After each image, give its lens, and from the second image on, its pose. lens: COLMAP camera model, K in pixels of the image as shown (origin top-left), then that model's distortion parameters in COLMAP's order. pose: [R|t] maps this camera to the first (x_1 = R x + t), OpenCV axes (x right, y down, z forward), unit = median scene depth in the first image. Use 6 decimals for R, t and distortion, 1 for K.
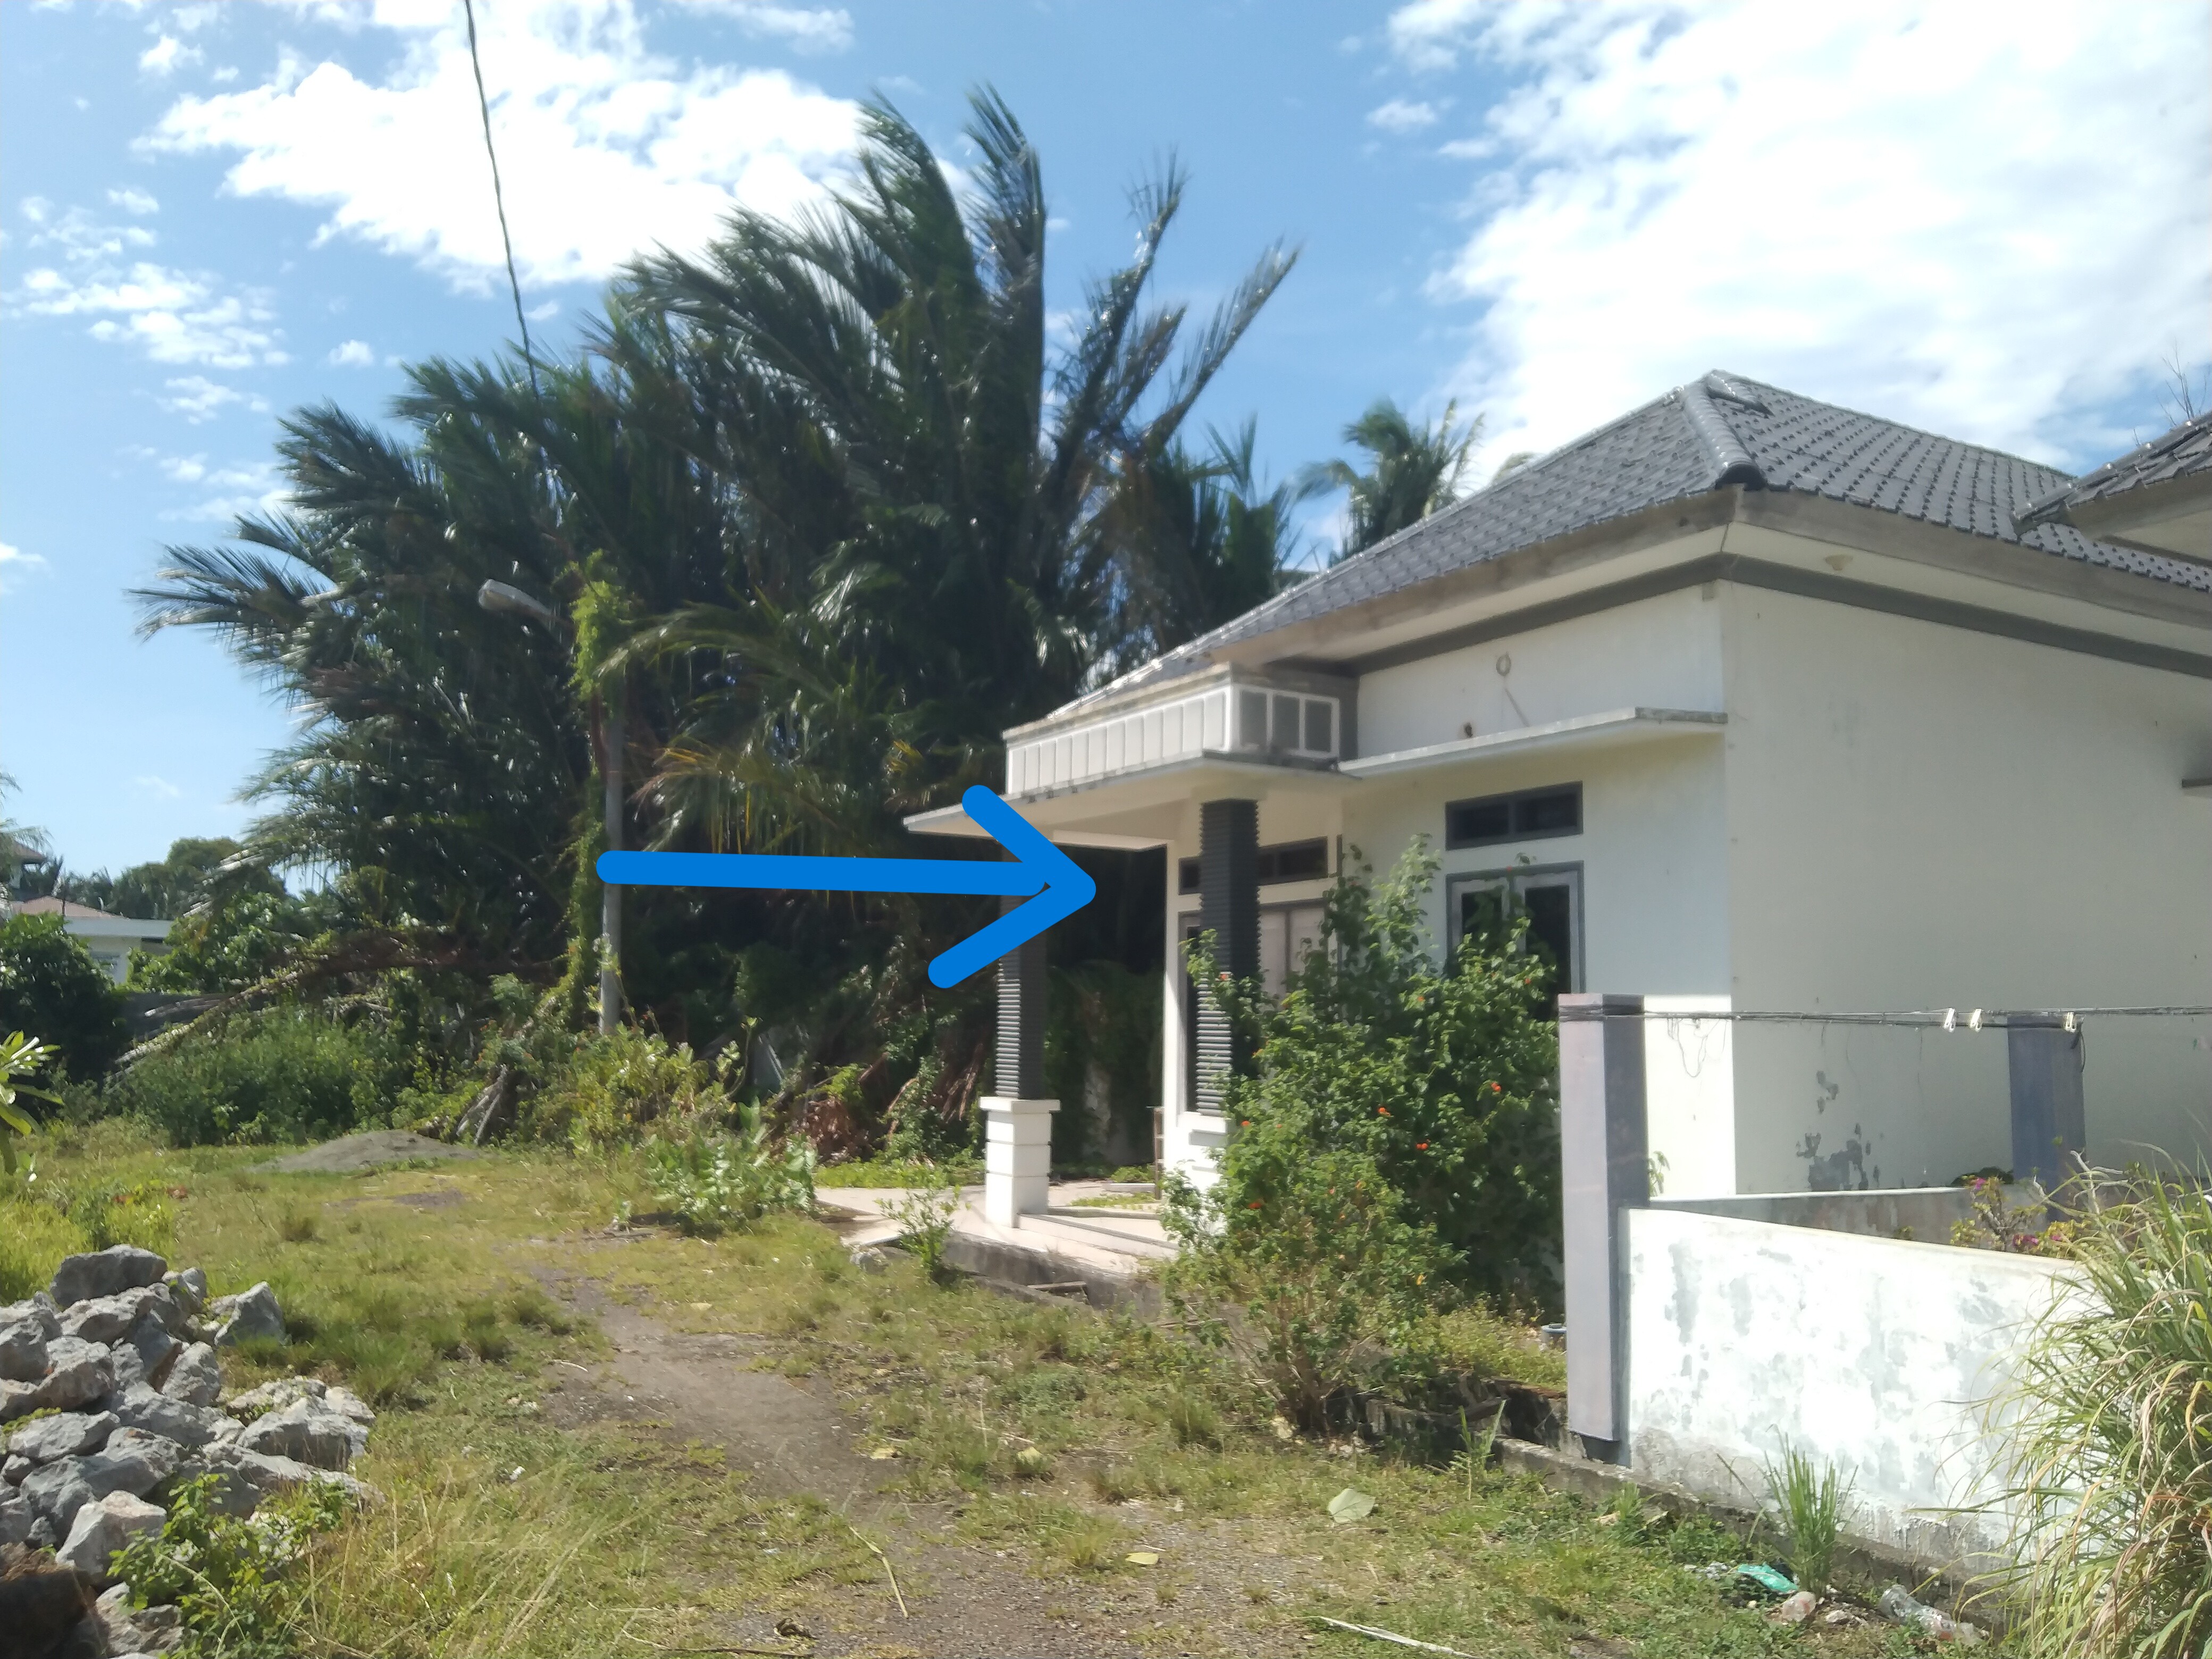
lens RADIAL K [[1755.0, 0, 1106.0], [0, 1755.0, 829.5], [0, 0, 1]] dist [0.036740, -0.000444]
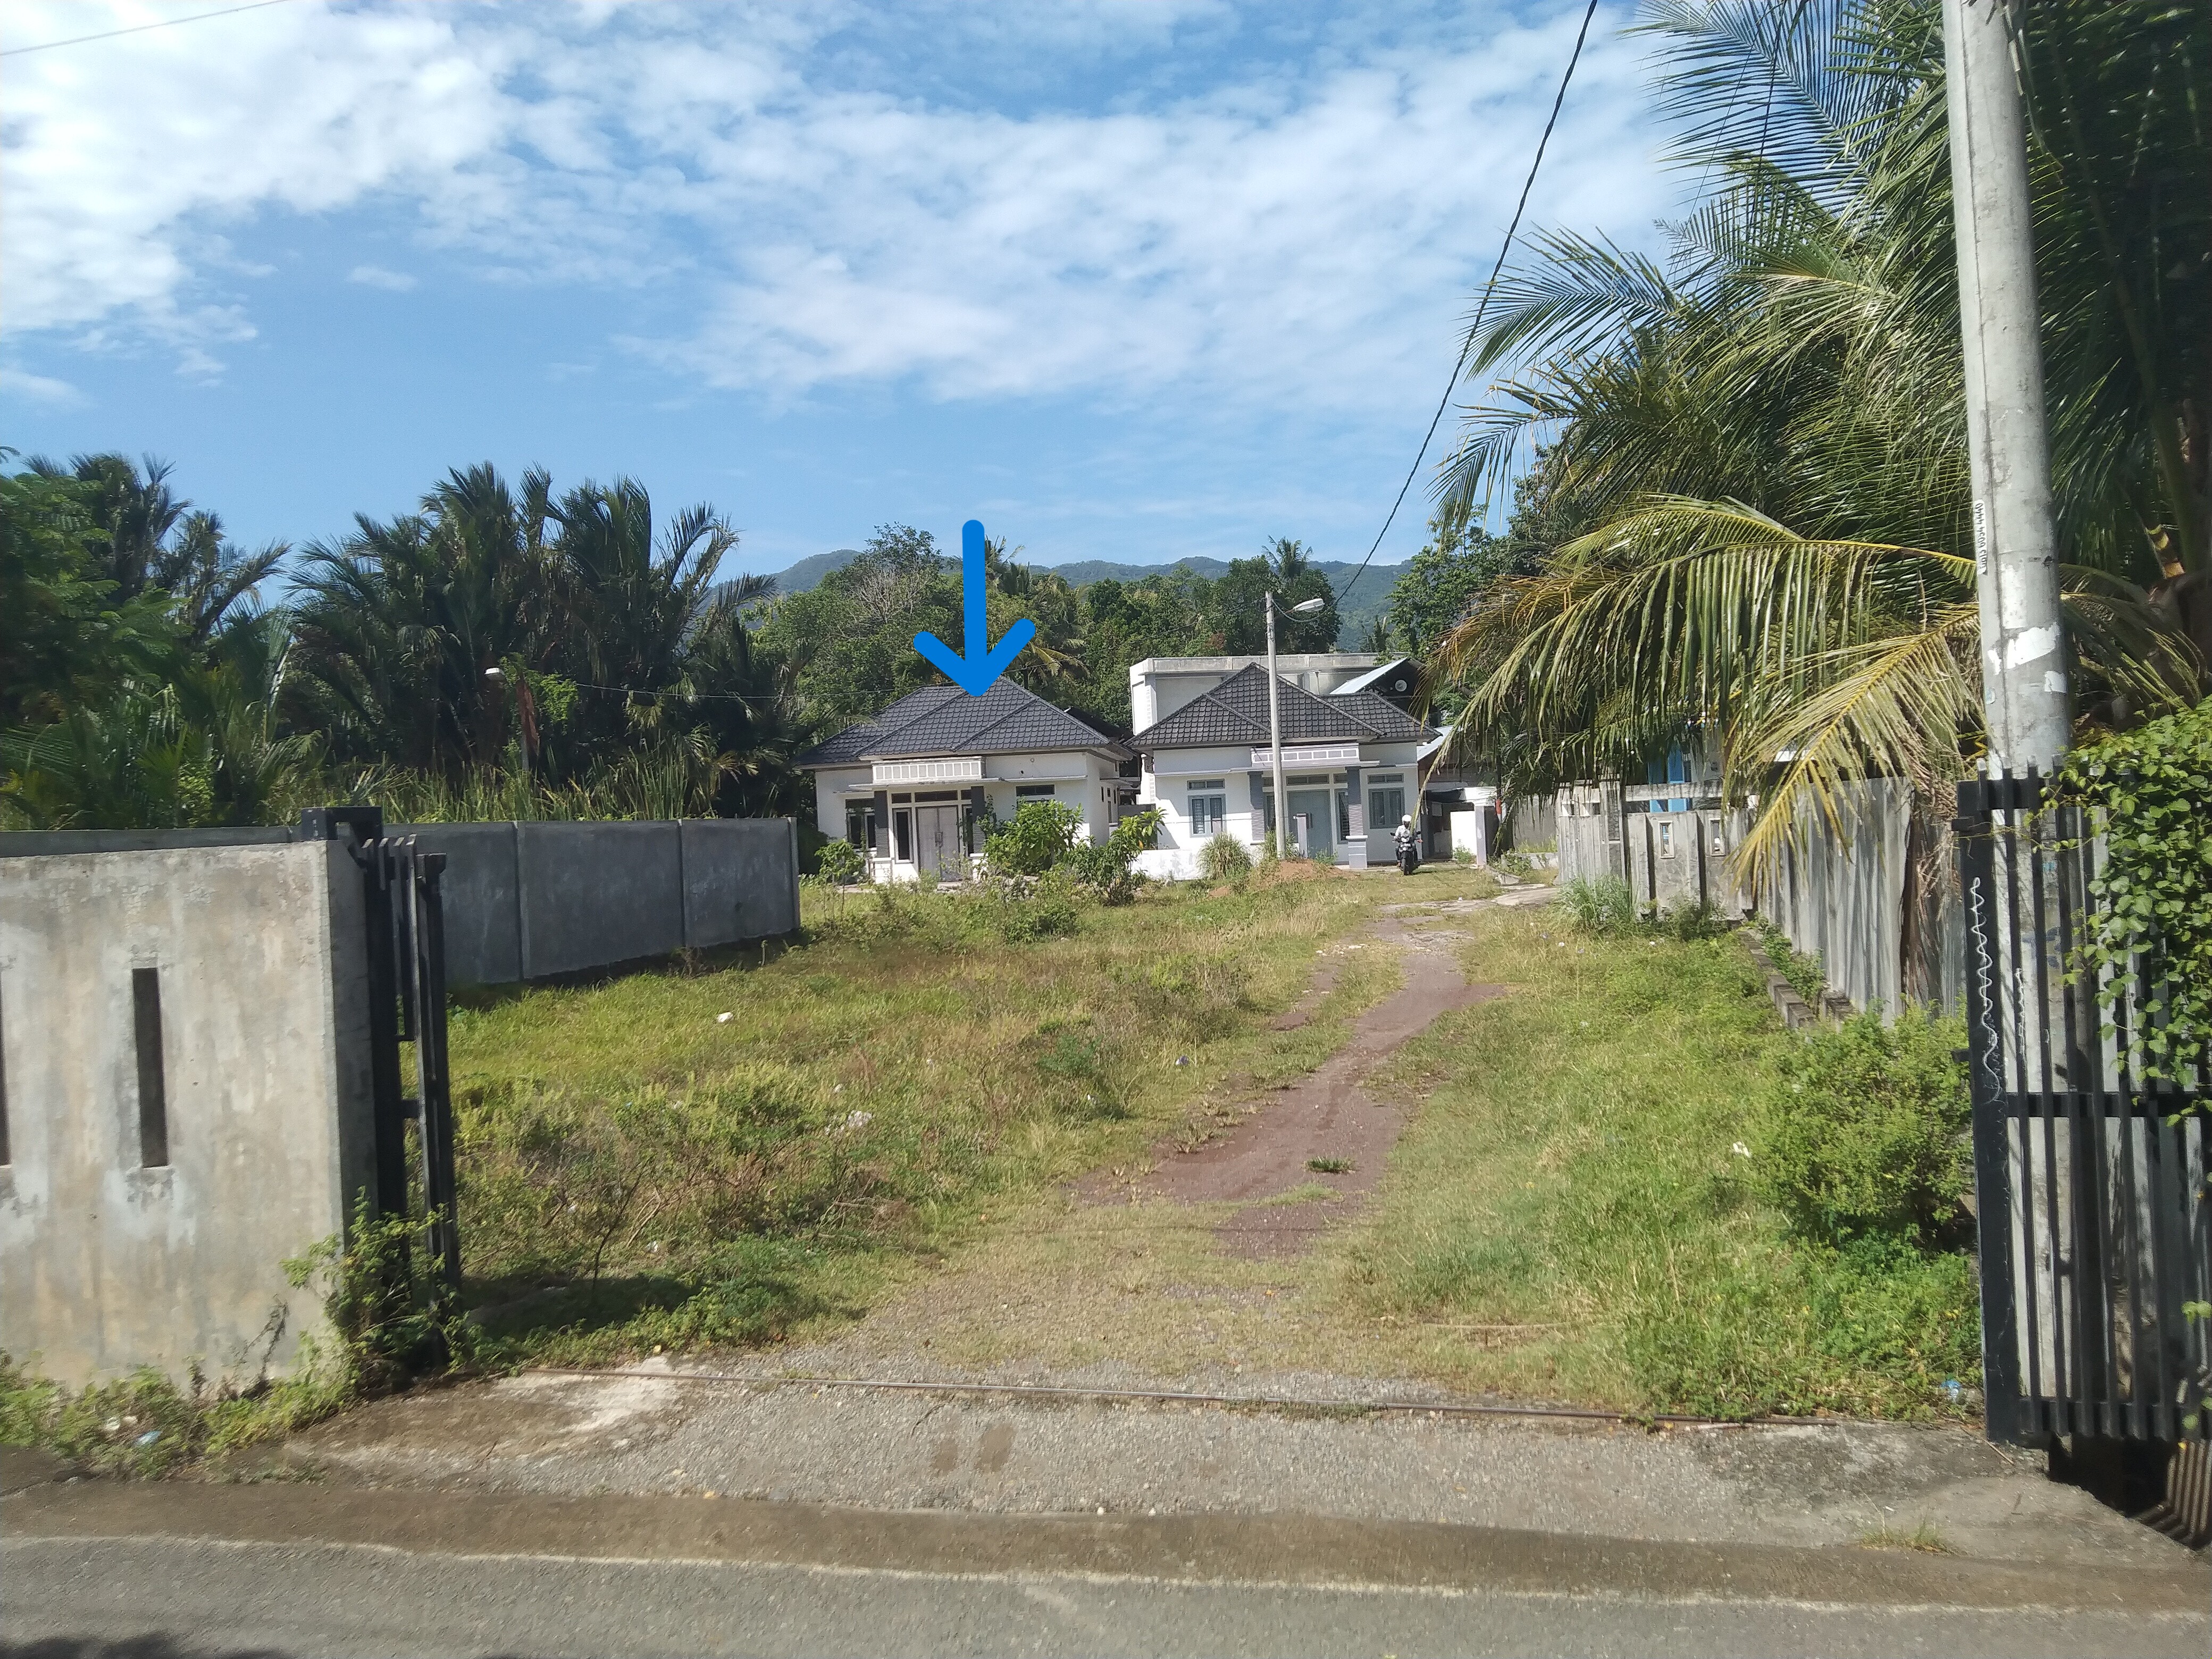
lens RADIAL K [[1833.3, 0, 1106.0], [0, 1833.3, 829.5], [0, 0, 1]] dist [0.034636, -0.003861]
pose [[0.517437, -0.061058, 0.853540, -4.119912], [-0.030386, 0.995511, 0.089635, -0.366590], [-0.855182, -0.072316, 0.513259, -1.849881]]
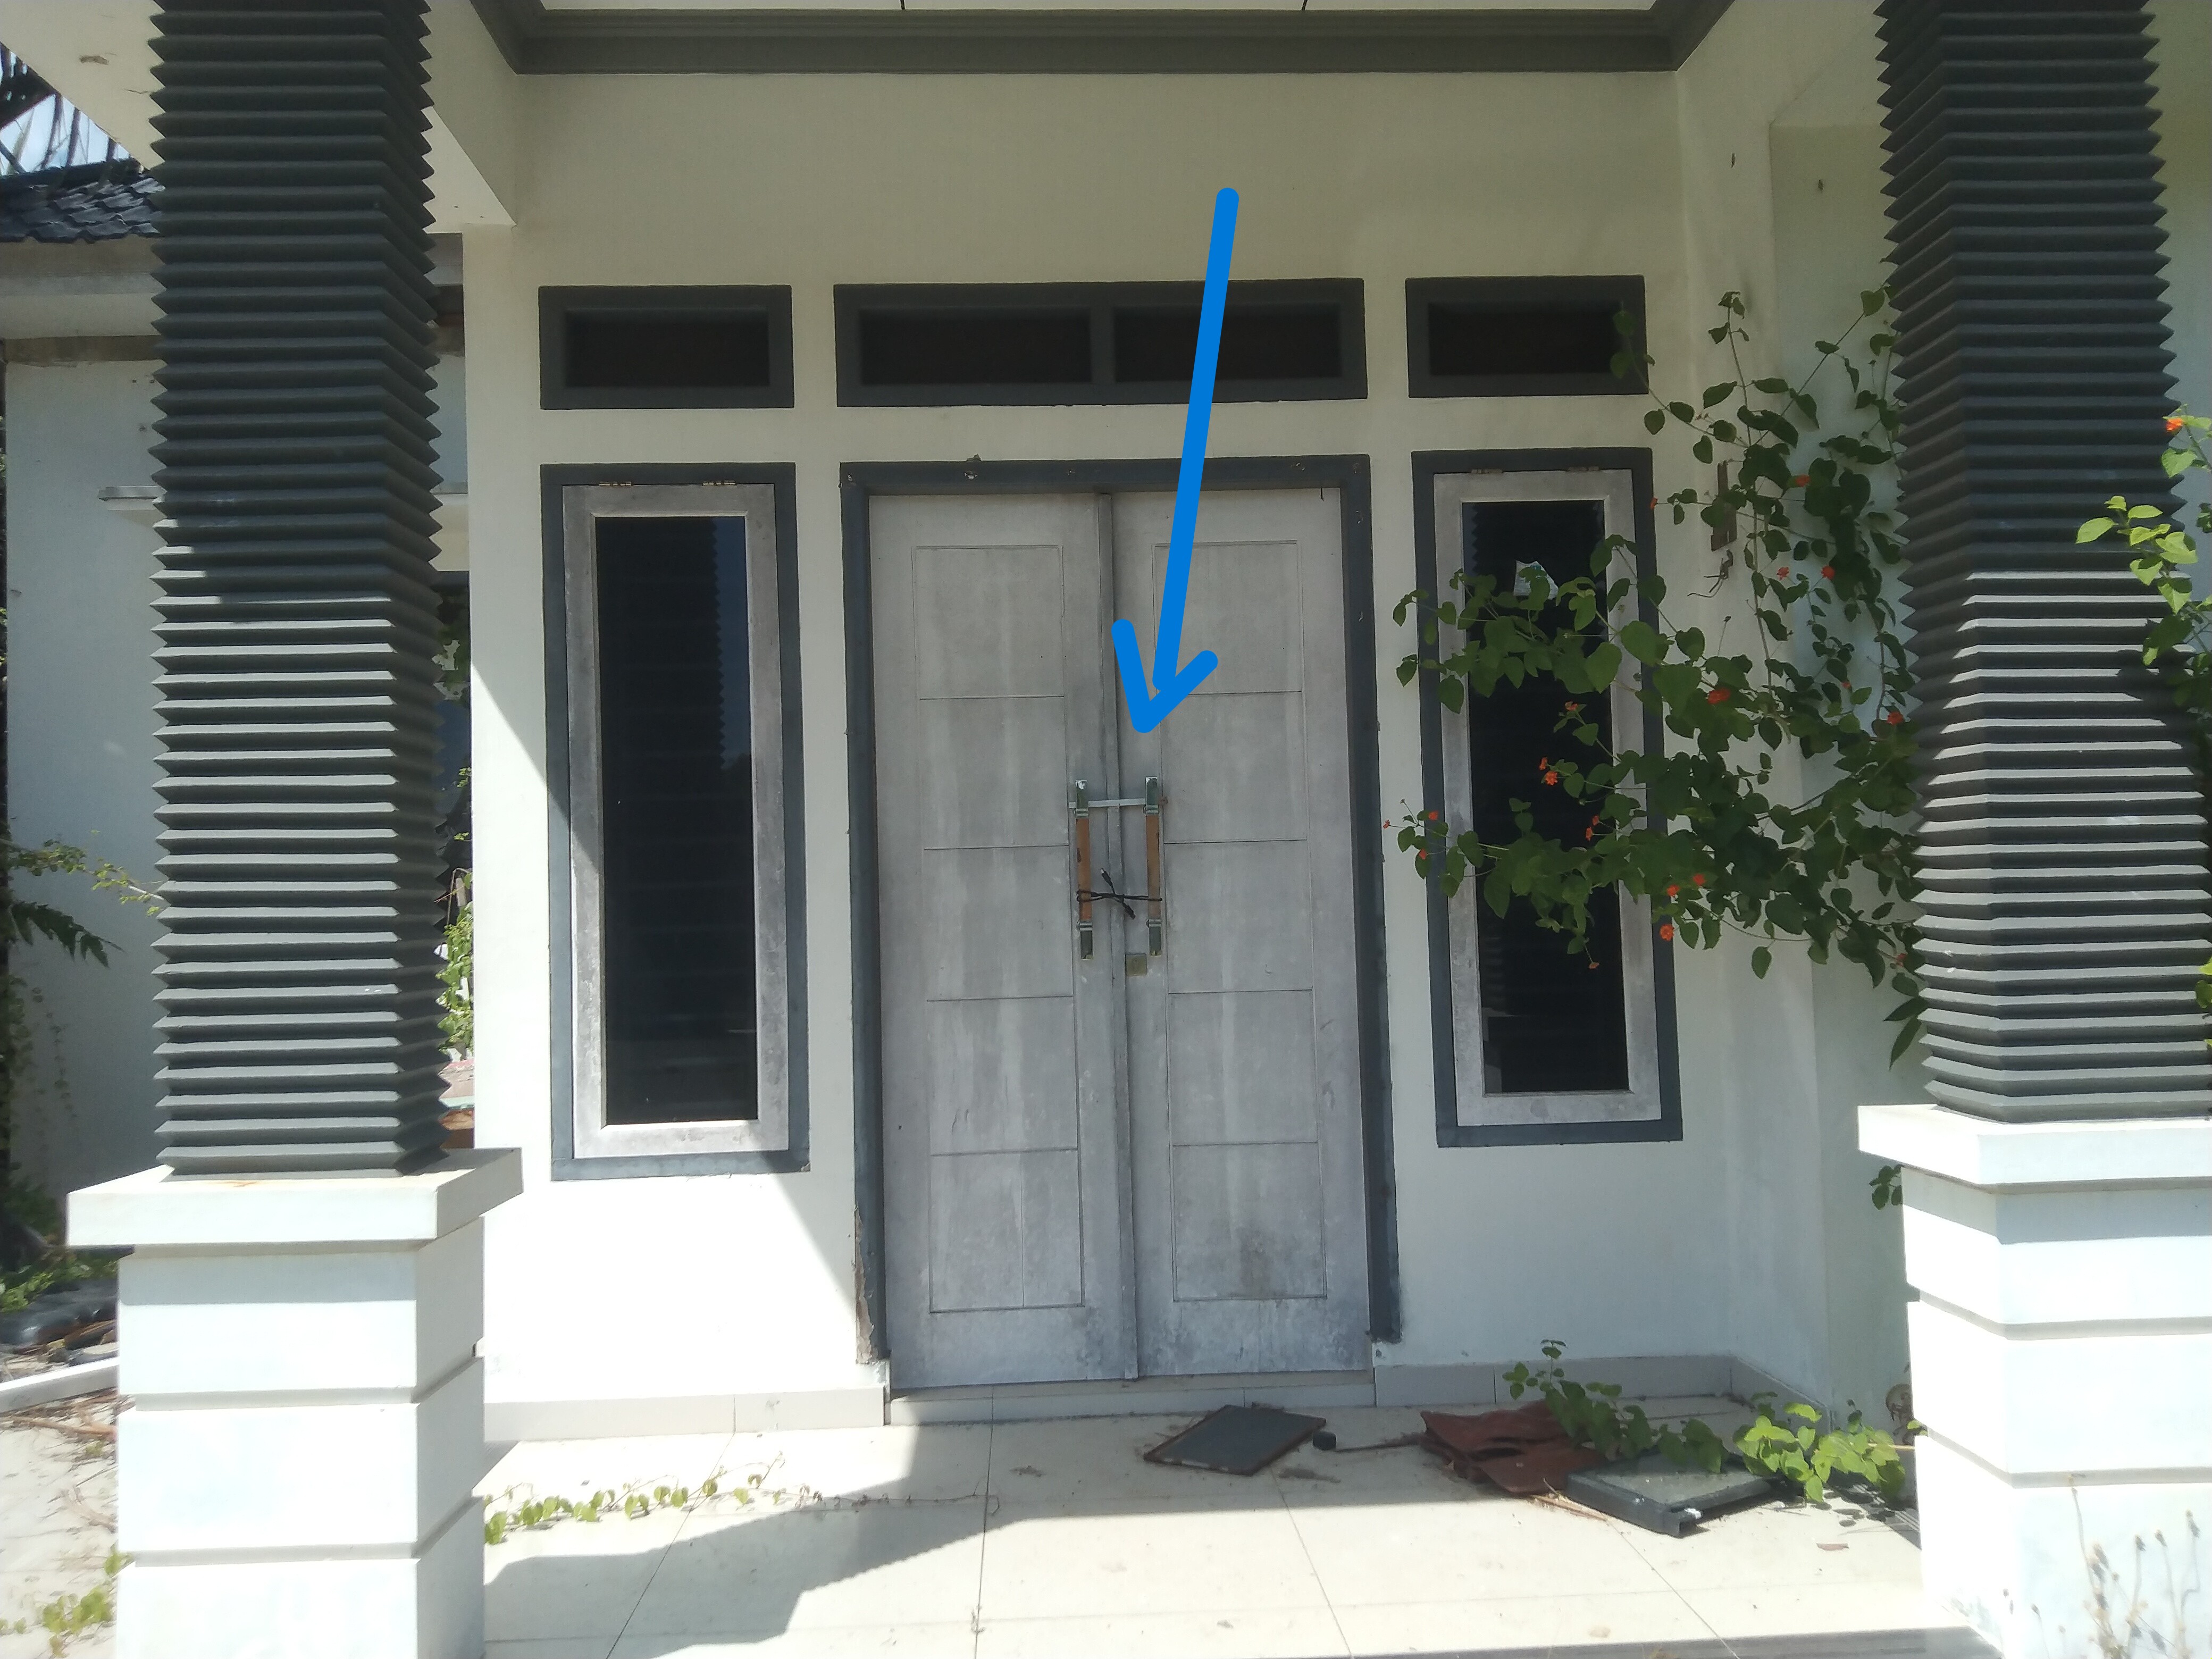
lens RADIAL K [[1833.3, 0, 1106.0], [0, 1833.3, 829.5], [0, 0, 1]] dist [0.034636, -0.003861]
pose [[0.400926, -0.008152, 0.916074, -0.274002], [-0.064650, 0.997216, 0.037169, 0.122544], [-0.913826, -0.074126, 0.399283, 1.090924]]
